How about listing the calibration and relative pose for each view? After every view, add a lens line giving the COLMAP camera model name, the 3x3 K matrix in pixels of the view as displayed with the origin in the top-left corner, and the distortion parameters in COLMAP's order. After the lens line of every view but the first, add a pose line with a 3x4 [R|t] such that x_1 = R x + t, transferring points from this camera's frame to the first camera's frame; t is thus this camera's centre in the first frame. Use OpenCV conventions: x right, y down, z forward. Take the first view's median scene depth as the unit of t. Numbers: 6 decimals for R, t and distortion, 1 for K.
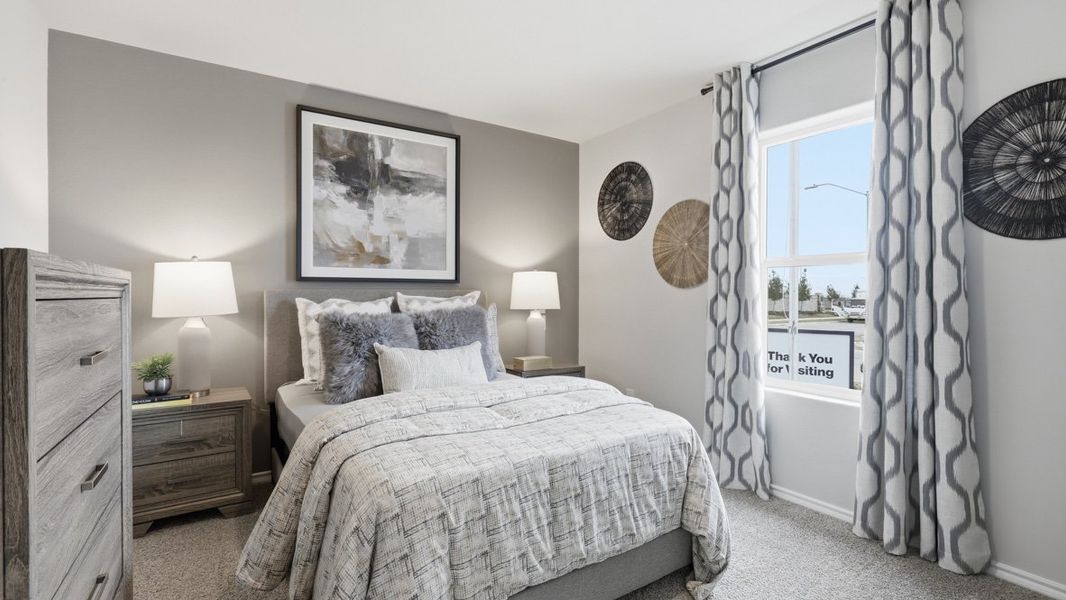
lens RADIAL K [[482.7, 0, 537.0], [0, 482.7, 294.7], [0, 0, 1]] dist [0.002154, -0.000333]
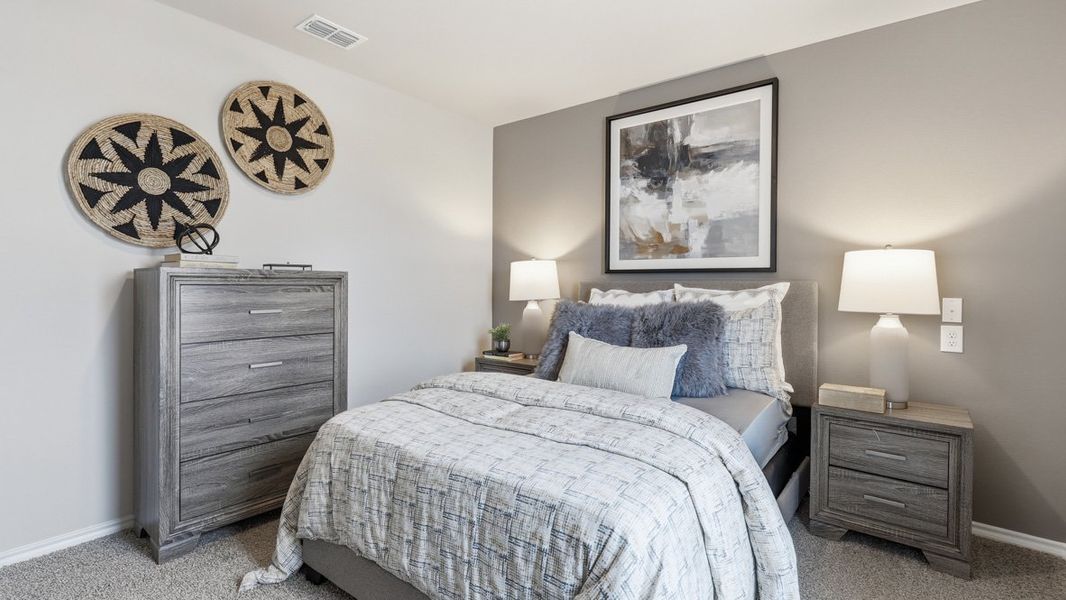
lens RADIAL K [[482.7, 0, 531.1], [0, 482.7, 289.3], [0, 0, 1]] dist [0.002154, -0.000333]
pose [[0.327806, 0.011783, -0.944672, 0.489323], [-0.009336, 0.999914, 0.009233, -0.000509], [0.944699, 0.005793, 0.327888, 0.440415]]
